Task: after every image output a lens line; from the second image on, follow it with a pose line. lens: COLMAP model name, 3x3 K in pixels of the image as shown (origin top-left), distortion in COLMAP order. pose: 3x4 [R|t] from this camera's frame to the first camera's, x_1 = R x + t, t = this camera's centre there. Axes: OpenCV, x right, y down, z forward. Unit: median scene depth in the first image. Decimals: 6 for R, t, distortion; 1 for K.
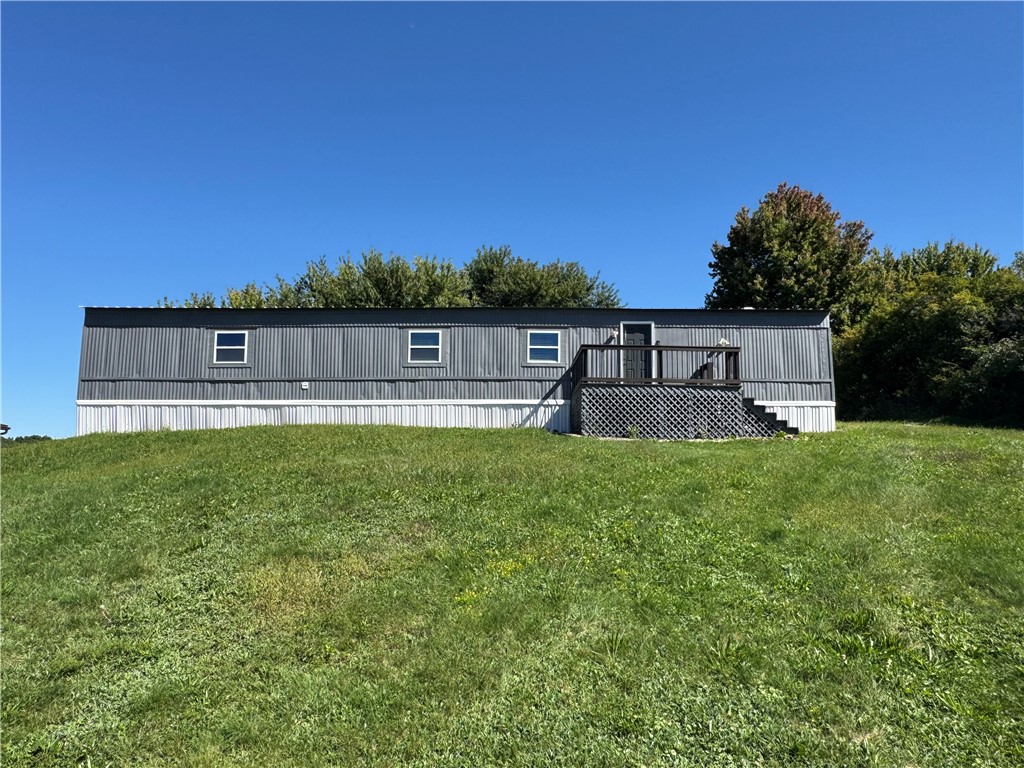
lens RADIAL K [[674.7, 0, 512.0], [0, 674.7, 384.0], [0, 0, 1]] dist [-0.000870, -0.001852]
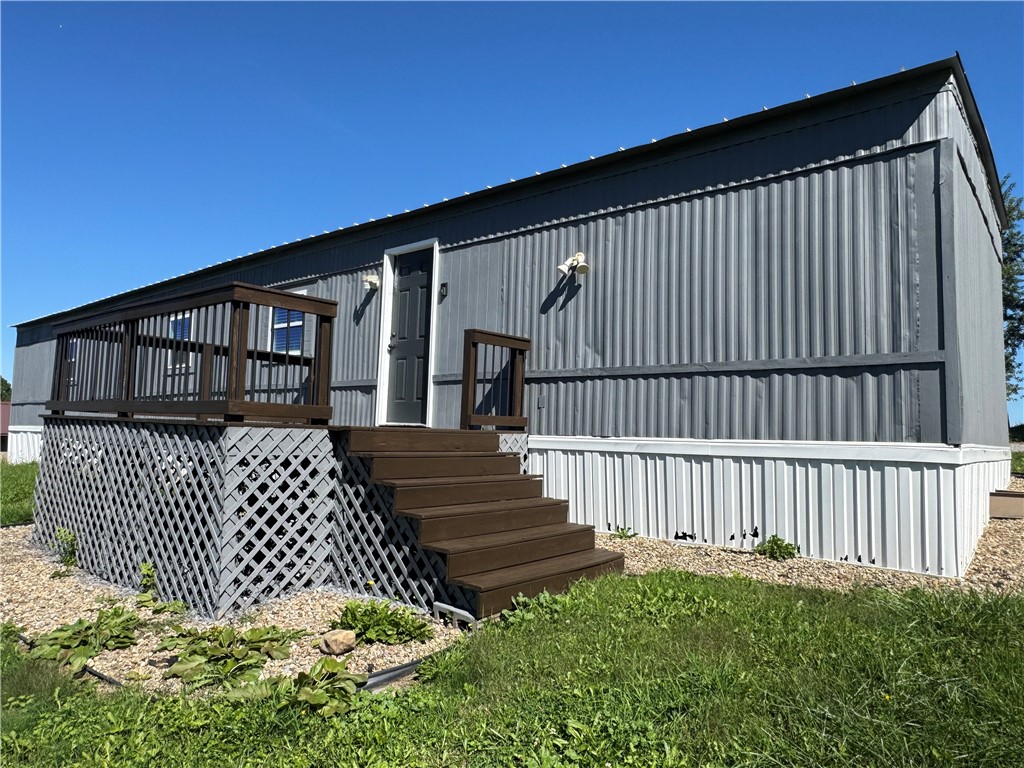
lens RADIAL K [[674.7, 0, 512.0], [0, 674.7, 384.0], [0, 0, 1]] dist [-0.000870, -0.001852]
pose [[0.772124, -0.034714, -0.634523, 0.581615], [0.060603, 0.997978, 0.019146, -0.010838], [0.632576, -0.053237, 0.772667, 0.822754]]
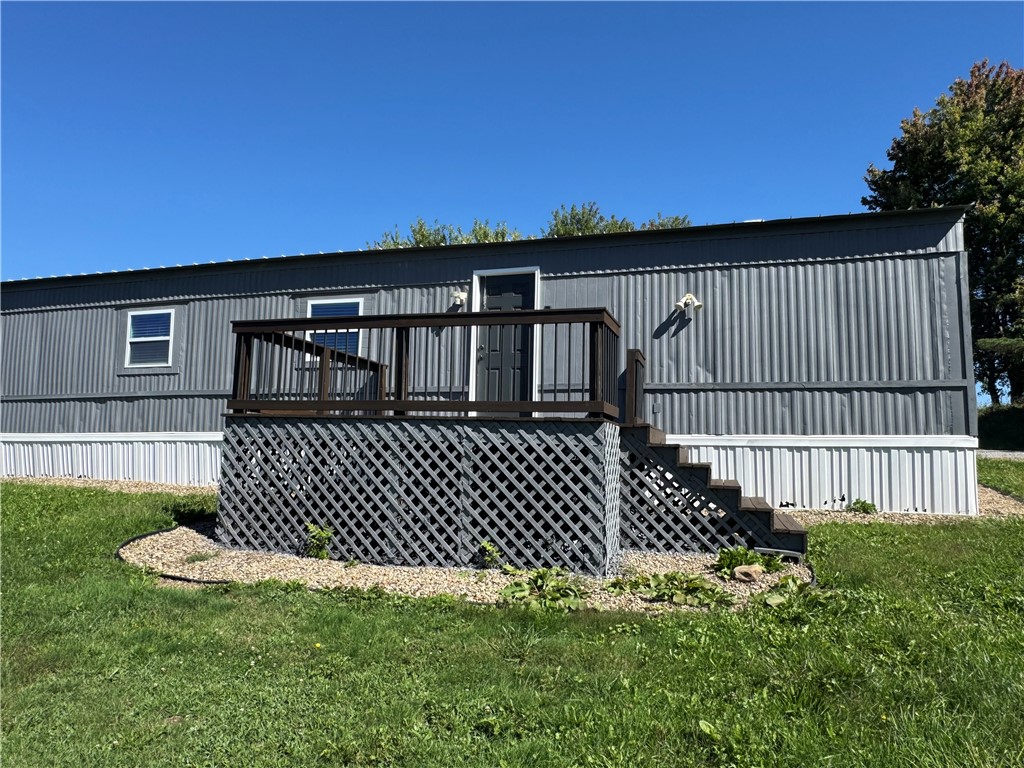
lens RADIAL K [[674.7, 0, 512.0], [0, 674.7, 384.0], [0, 0, 1]] dist [-0.000870, -0.001852]
pose [[0.959165, -0.020885, -0.282076, 0.376359], [0.026938, 0.999482, 0.017600, -0.021723], [0.281562, -0.024480, 0.959231, 0.622218]]
